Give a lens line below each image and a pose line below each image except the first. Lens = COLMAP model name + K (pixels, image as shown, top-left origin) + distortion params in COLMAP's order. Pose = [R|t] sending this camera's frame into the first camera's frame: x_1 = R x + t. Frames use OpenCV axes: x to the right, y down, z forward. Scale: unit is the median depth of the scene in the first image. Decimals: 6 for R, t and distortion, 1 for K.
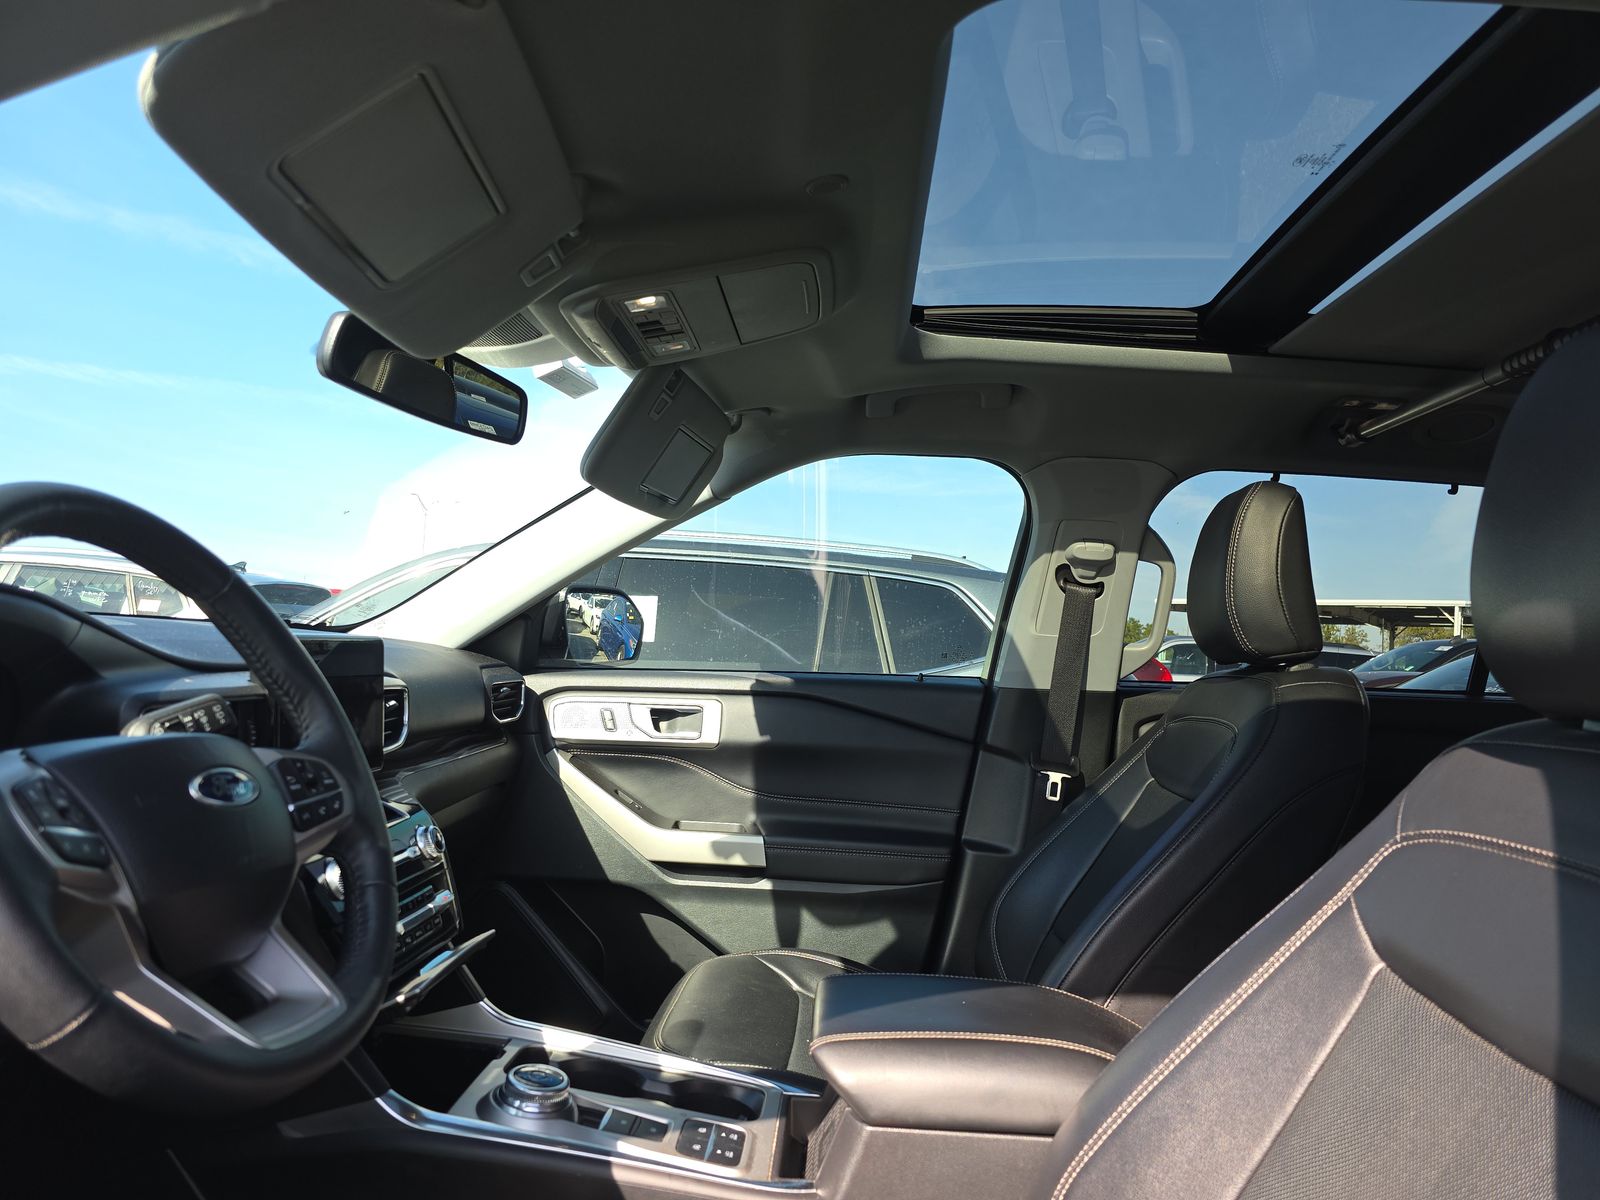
lens RADIAL K [[1071.1, 0, 819.8], [0, 1071.1, 603.3], [0, 0, 1]] dist [0.062181, -0.061268]
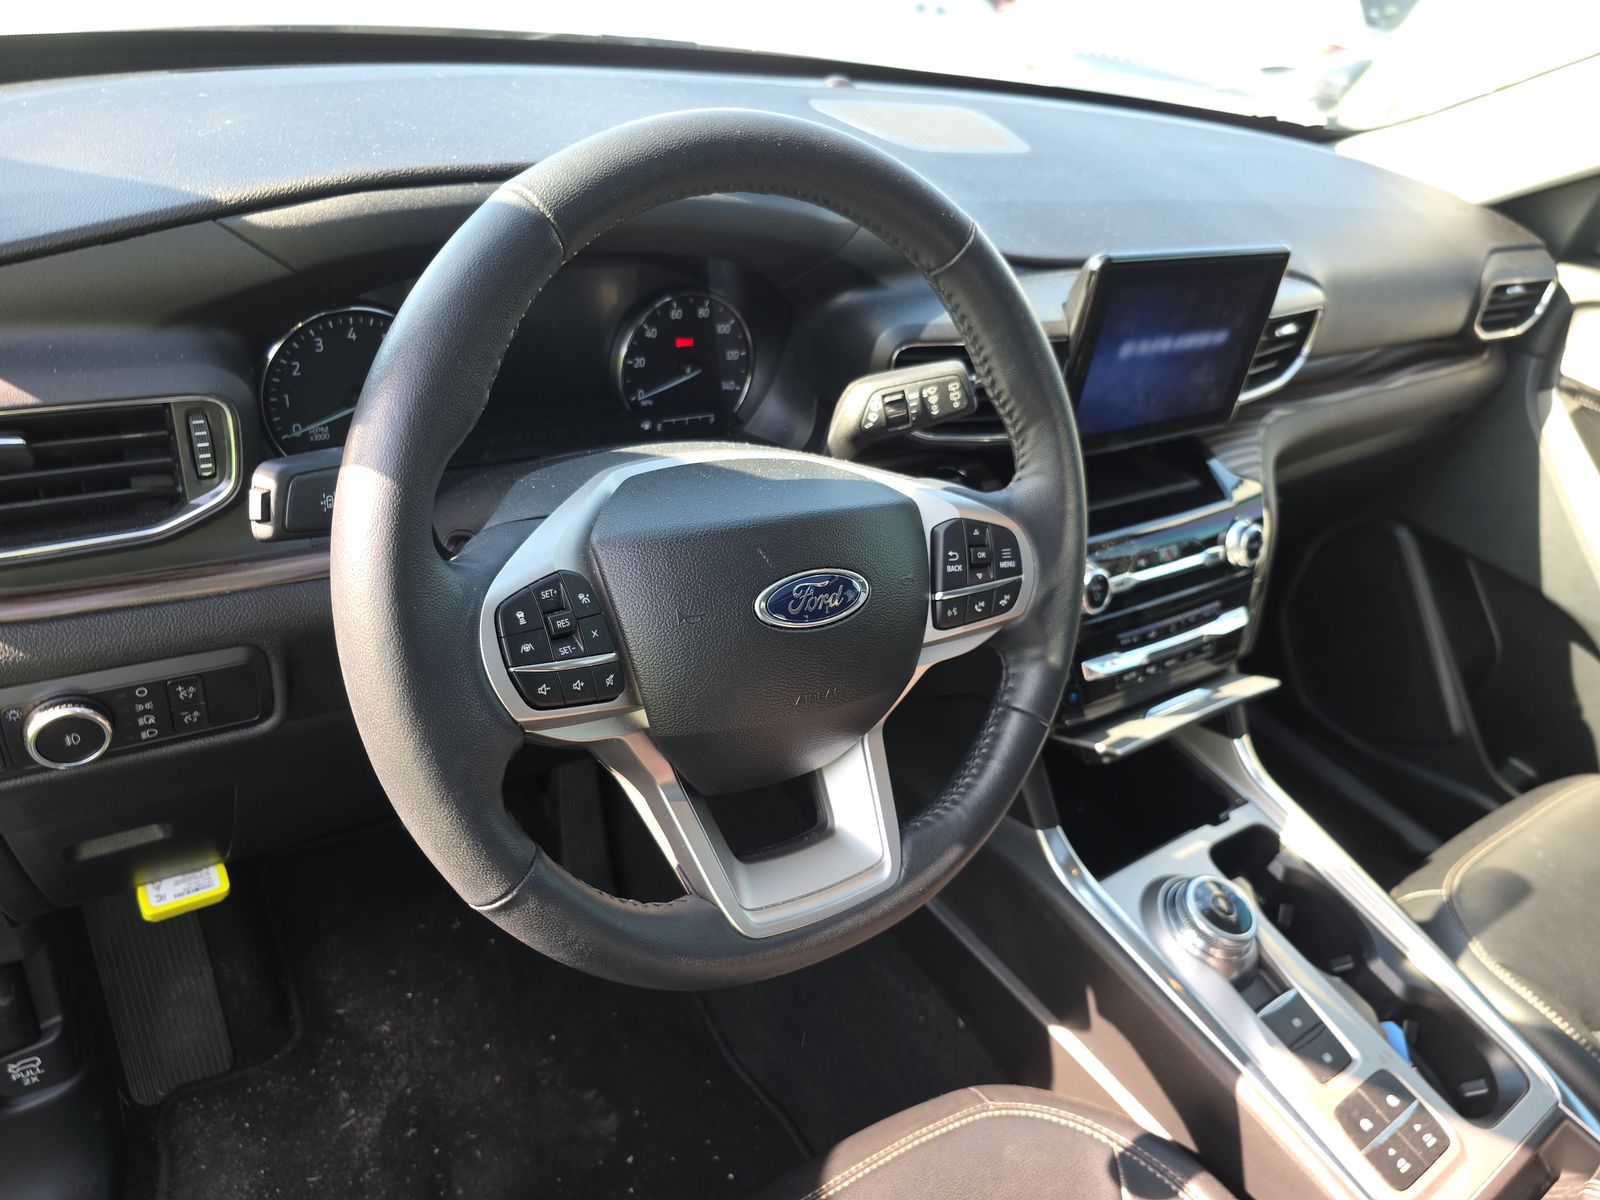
lens RADIAL K [[1081.1, 0, 802.4], [0, 1081.1, 609.4], [0, 0, 1]] dist [0.051421, -0.067750]
pose [[0.597270, 0.499602, -0.627429, -0.030092], [-0.108538, 0.825442, 0.553954, -0.088949], [0.794663, -0.262760, 0.547237, 0.220292]]
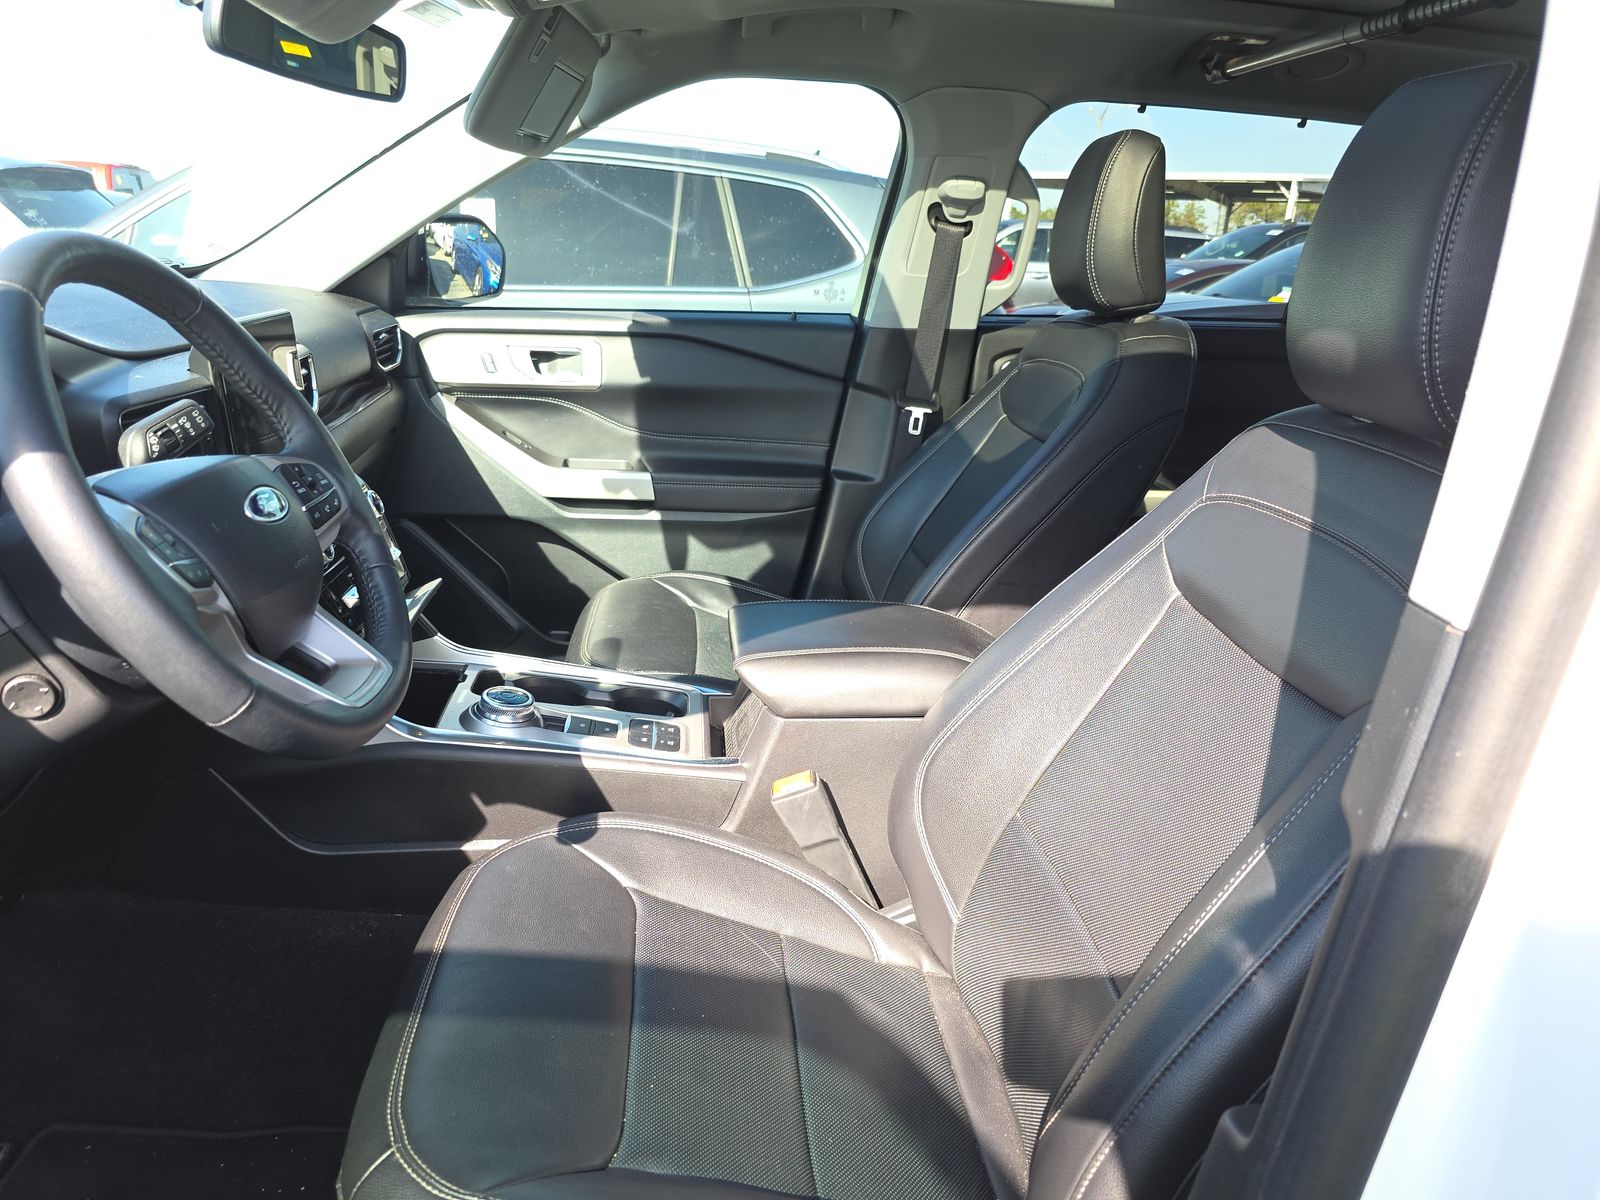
lens RADIAL K [[1081.1, 0, 802.4], [0, 1081.1, 609.4], [0, 0, 1]] dist [0.051421, -0.067750]
pose [[0.991040, -0.043154, 0.126401, -0.048206], [-0.006530, 0.929580, 0.368562, -0.061462], [-0.133405, -0.366085, 0.920969, -0.076658]]
